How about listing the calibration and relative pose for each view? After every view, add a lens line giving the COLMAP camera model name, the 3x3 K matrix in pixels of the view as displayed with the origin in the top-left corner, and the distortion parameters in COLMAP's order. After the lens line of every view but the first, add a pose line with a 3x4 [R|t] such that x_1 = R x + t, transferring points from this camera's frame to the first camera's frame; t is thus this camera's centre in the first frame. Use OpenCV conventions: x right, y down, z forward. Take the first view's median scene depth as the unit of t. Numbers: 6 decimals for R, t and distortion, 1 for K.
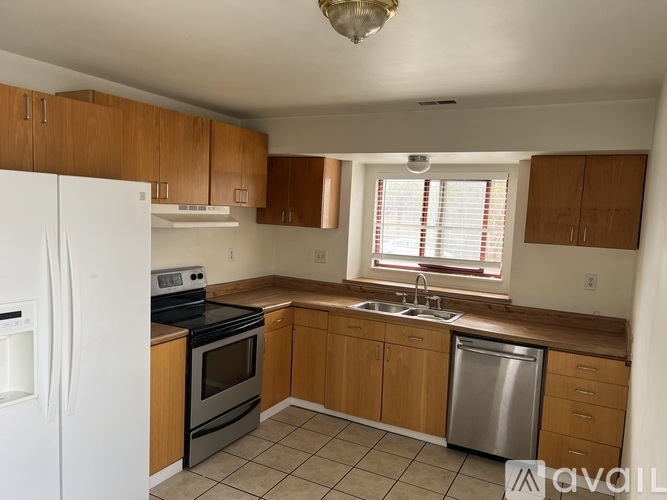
lens RADIAL K [[498.1, 0, 332.6], [0, 498.1, 253.1], [0, 0, 1]] dist [0.058021, -0.091219]
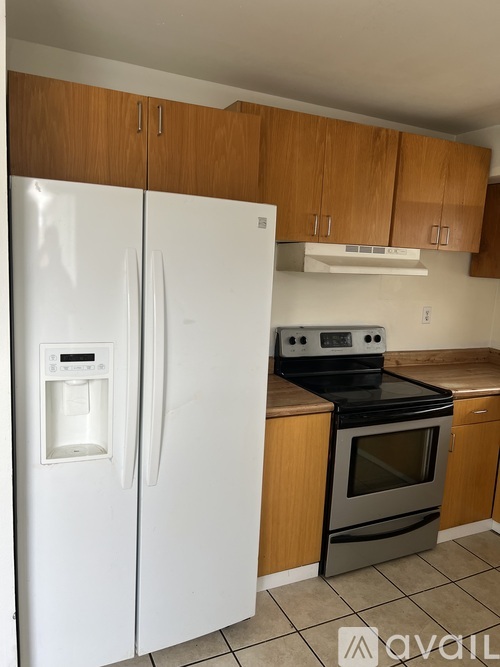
lens RADIAL K [[498.1, 0, 250.0], [0, 498.1, 333.5], [0, 0, 1]] dist [0.058021, -0.091219]
pose [[0.803554, 0.088822, -0.588567, 0.043881], [-0.069606, 0.996041, 0.055284, 0.008919], [0.591148, -0.003456, 0.806556, 0.255188]]
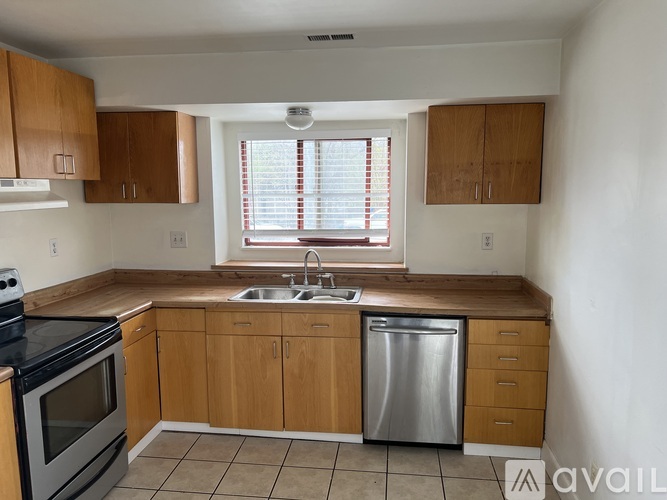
lens RADIAL K [[498.1, 0, 332.6], [0, 498.1, 253.1], [0, 0, 1]] dist [0.058021, -0.091219]
pose [[0.934129, -0.096505, 0.343643, -0.091592], [0.079114, 0.994789, 0.064307, -0.004677], [-0.348058, -0.032884, 0.936896, 0.207598]]
